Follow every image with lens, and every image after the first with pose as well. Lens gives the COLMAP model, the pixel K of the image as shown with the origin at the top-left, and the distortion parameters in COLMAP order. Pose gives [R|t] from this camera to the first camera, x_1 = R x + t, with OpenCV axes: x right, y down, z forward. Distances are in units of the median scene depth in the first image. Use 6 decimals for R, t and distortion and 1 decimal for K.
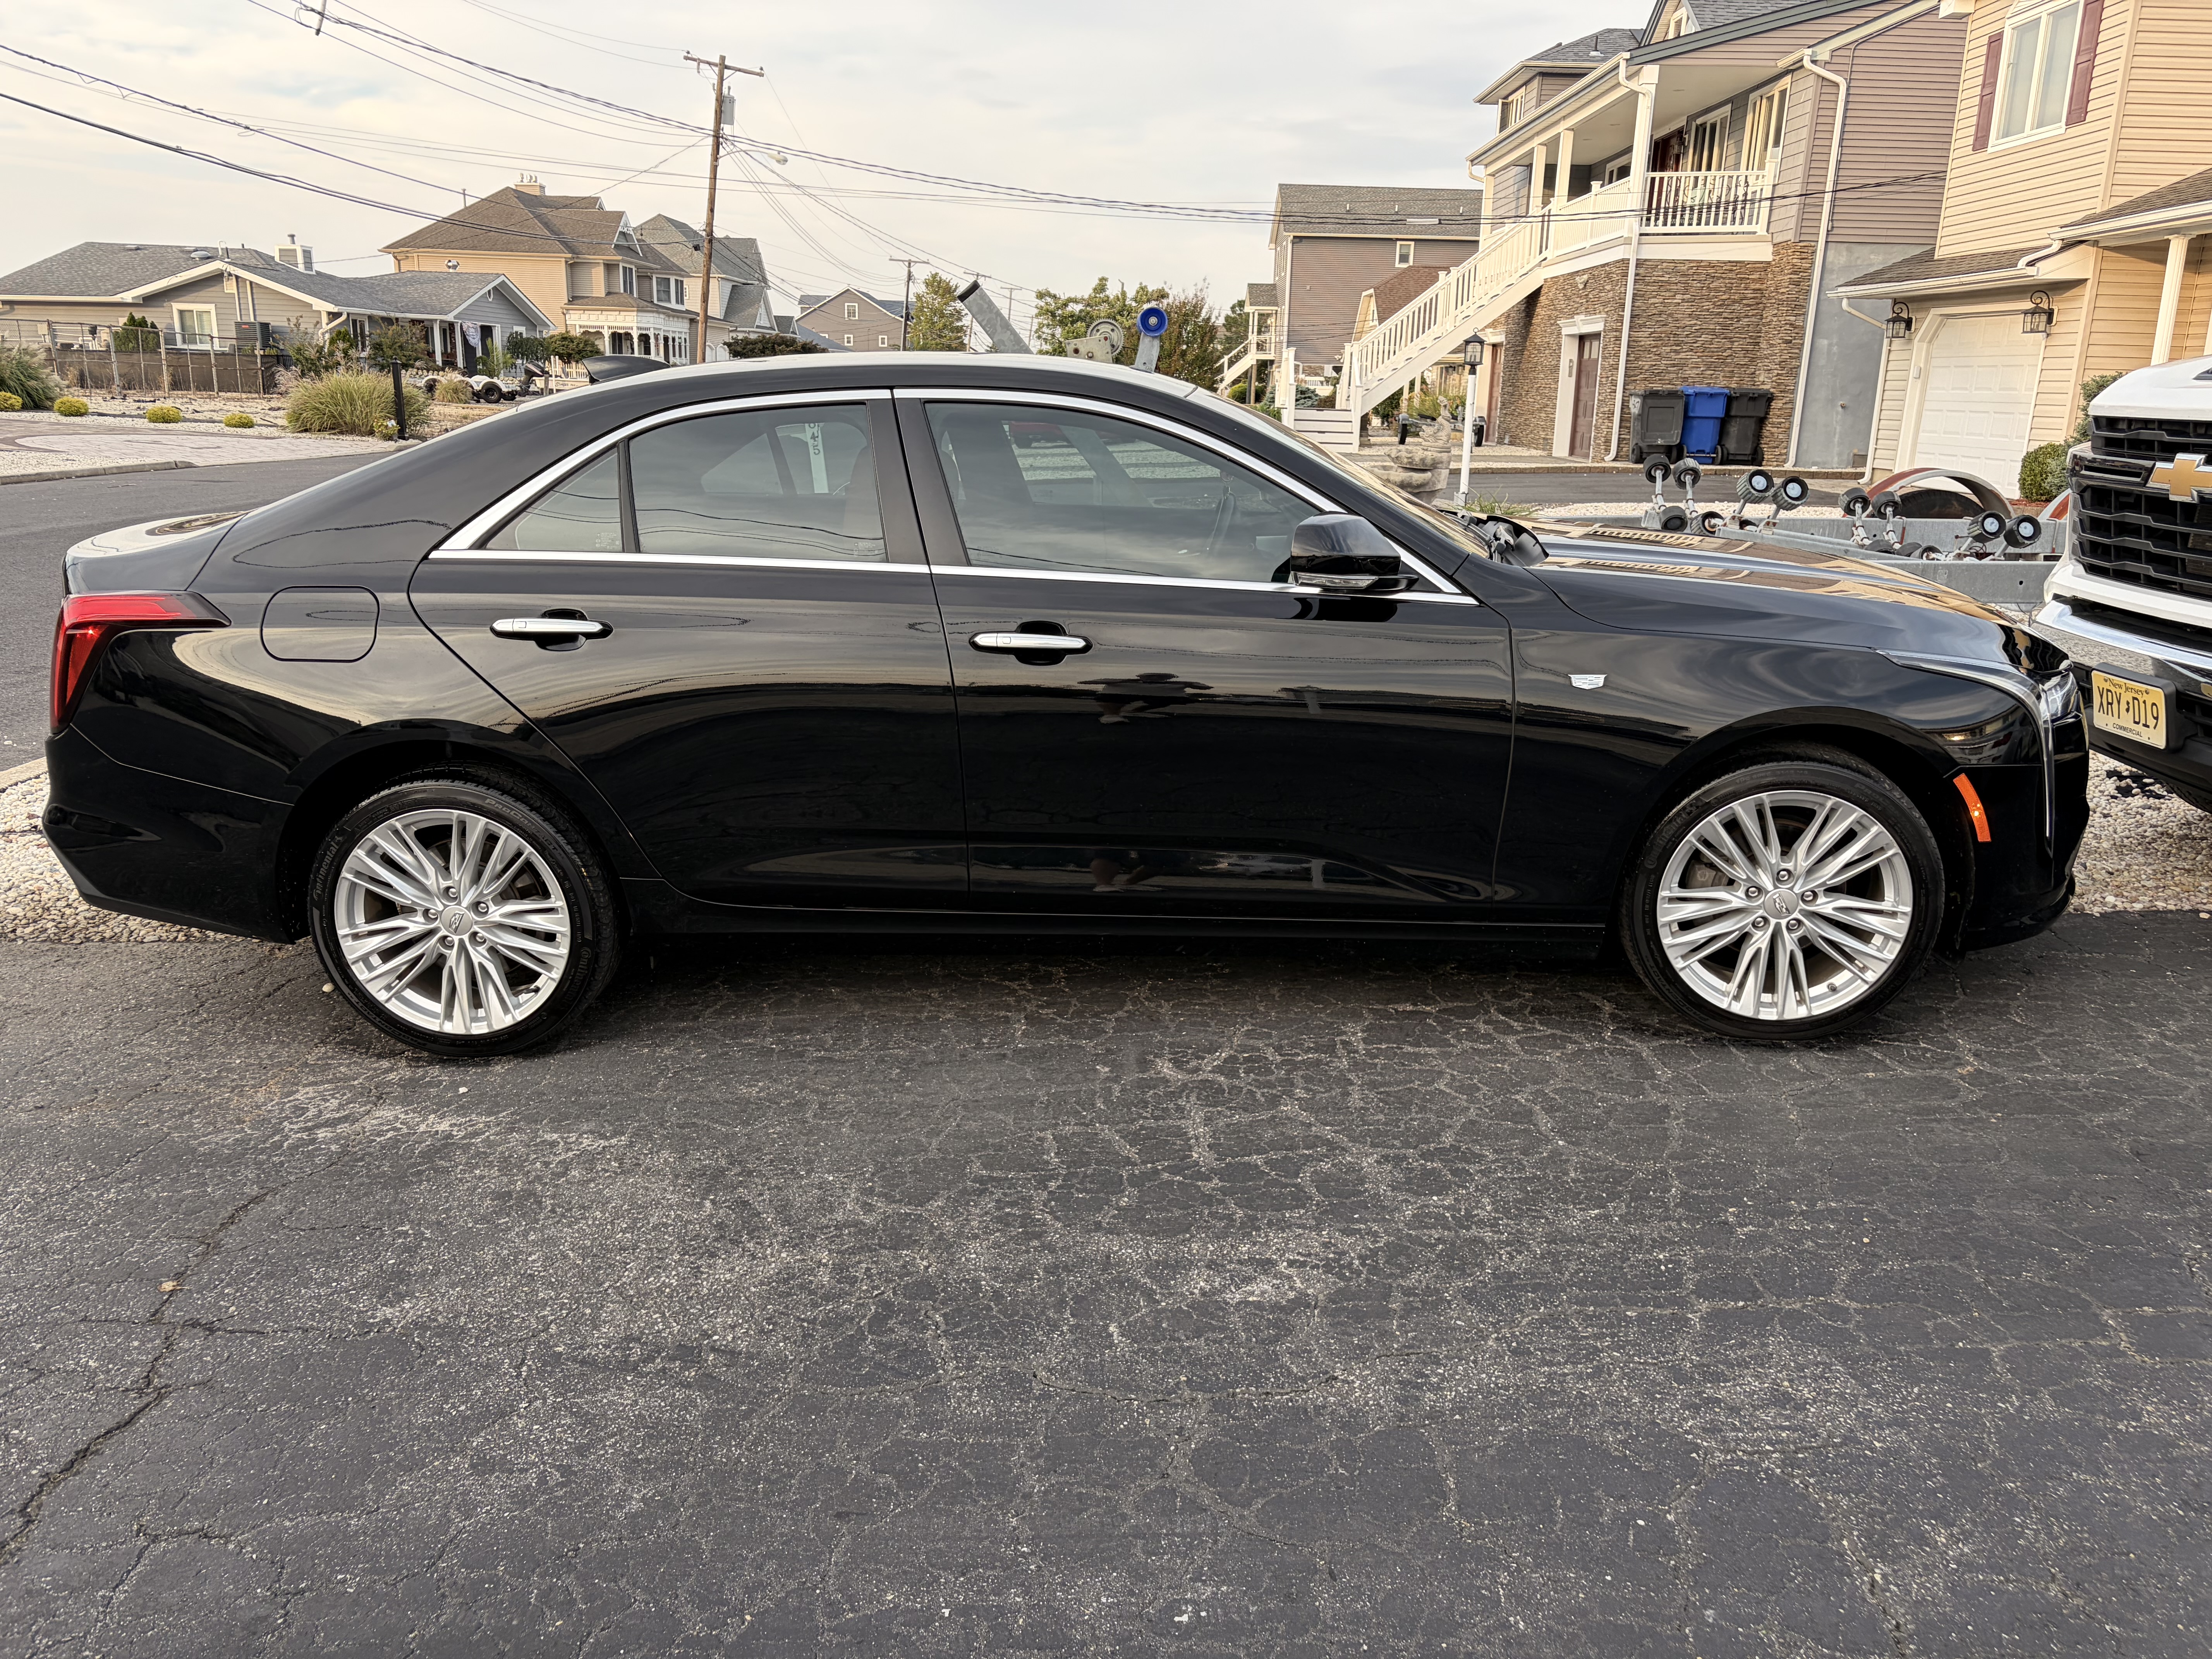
lens RADIAL K [[1662.8, 0, 1123.1], [0, 1662.8, 804.1], [0, 0, 1]] dist [0.060070, -0.078386]
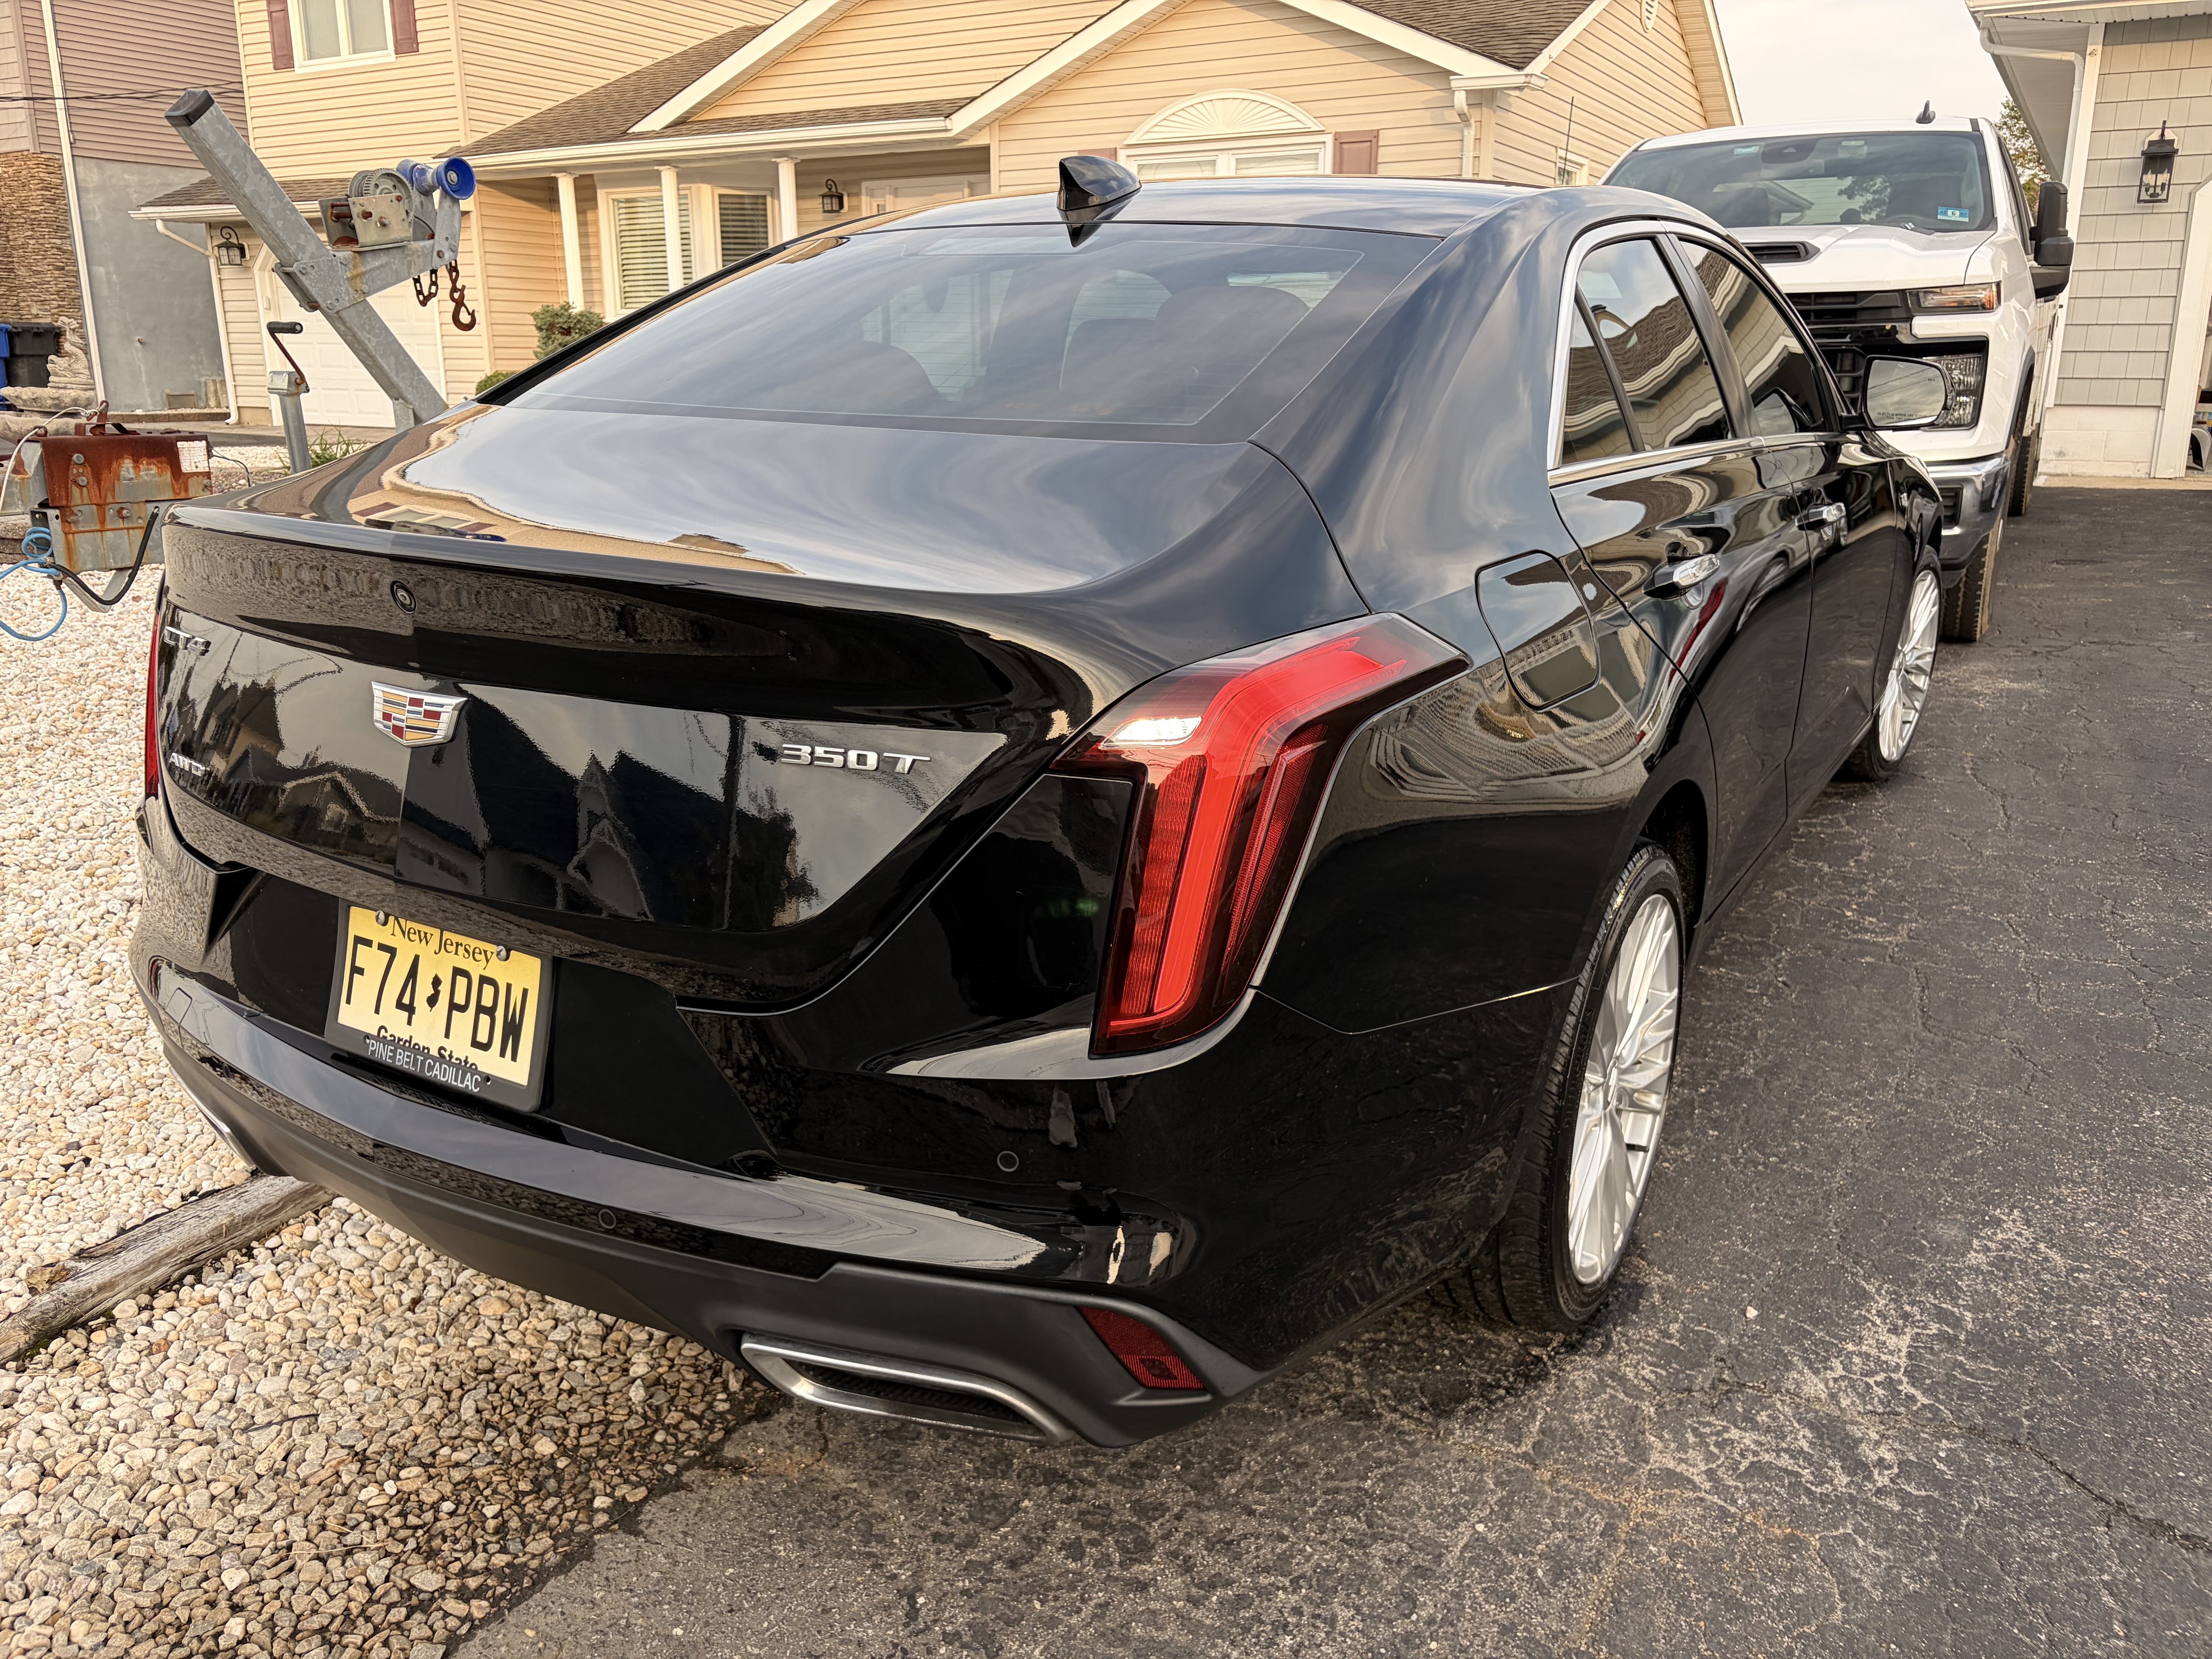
lens RADIAL K [[1662.8, 0, 1123.1], [0, 1662.8, 804.1], [0, 0, 1]] dist [0.060070, -0.078386]
pose [[0.489094, -0.240586, 0.838394, -0.150967], [0.215744, 0.964708, 0.150975, -0.024364], [-0.845128, 0.107037, 0.523738, 0.128953]]
